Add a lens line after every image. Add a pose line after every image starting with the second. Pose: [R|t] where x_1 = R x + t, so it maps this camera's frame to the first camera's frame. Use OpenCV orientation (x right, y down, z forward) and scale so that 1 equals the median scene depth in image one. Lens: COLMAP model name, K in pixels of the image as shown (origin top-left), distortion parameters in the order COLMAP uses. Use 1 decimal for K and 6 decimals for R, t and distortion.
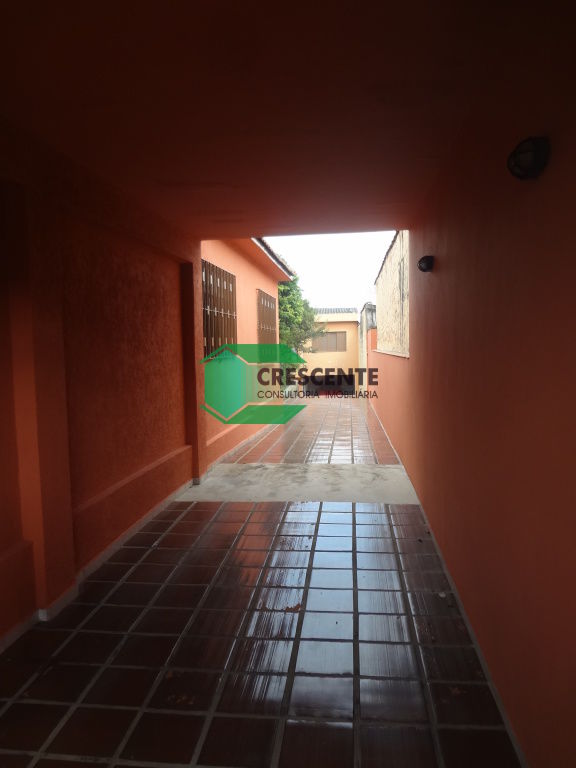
lens RADIAL K [[568.2, 0, 289.5], [0, 568.2, 382.8], [0, 0, 1]] dist [-0.041145, 0.003771]
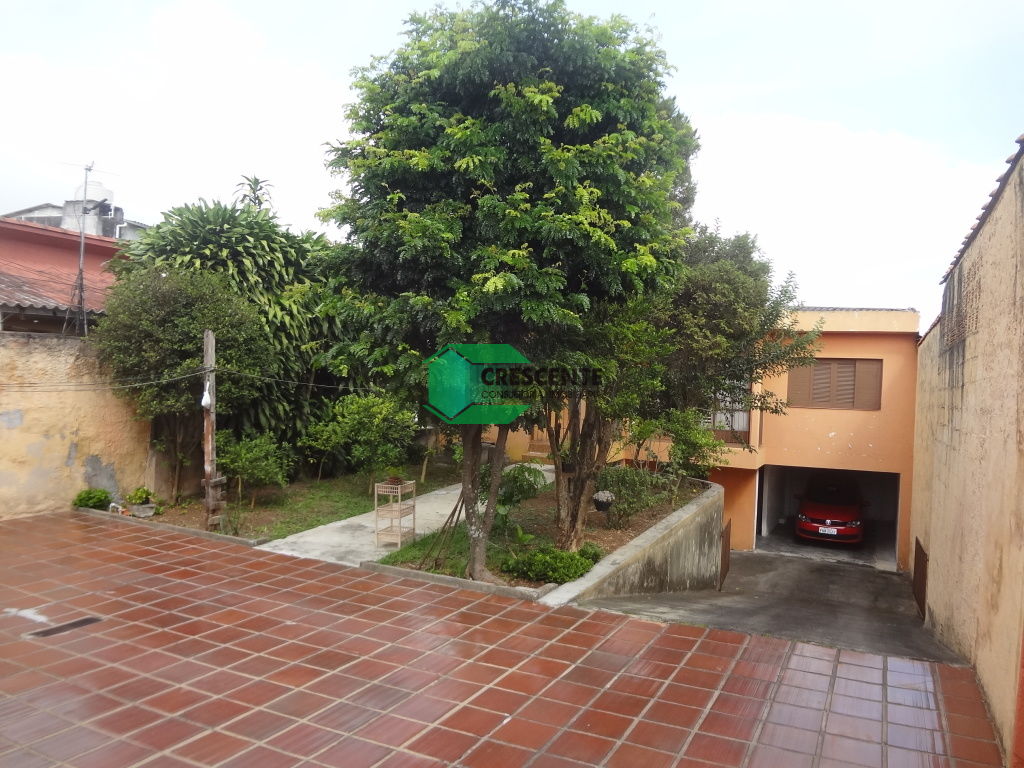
lens RADIAL K [[759.1, 0, 514.6], [0, 759.1, 388.3], [0, 0, 1]] dist [-0.038819, -0.000291]
pose [[0.936017, 0.059740, -0.346847, 0.048045], [-0.079294, 0.995947, -0.042447, -0.032229], [0.342906, 0.067235, 0.936961, 0.476969]]
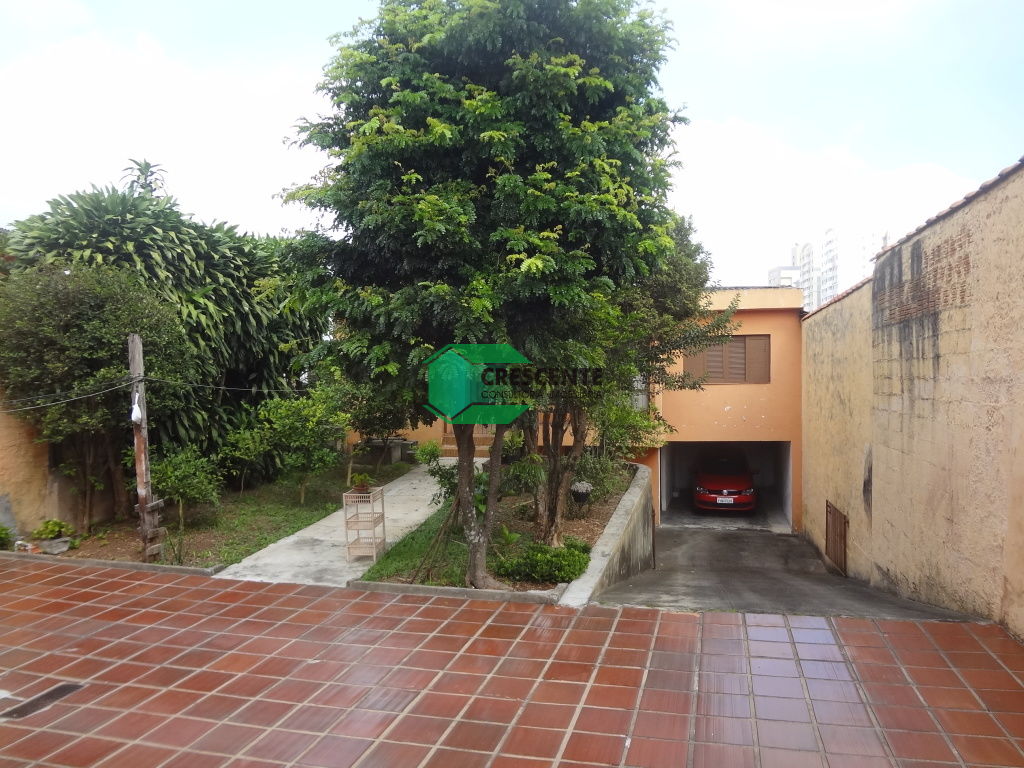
lens RADIAL K [[757.6, 0, 513.0], [0, 757.6, 386.0], [0, 0, 1]] dist [-0.041145, 0.003771]
pose [[0.986952, 0.009338, -0.160742, 0.005788], [-0.015901, 0.999090, -0.039589, -0.032127], [0.160226, 0.041628, 0.986202, 0.479347]]
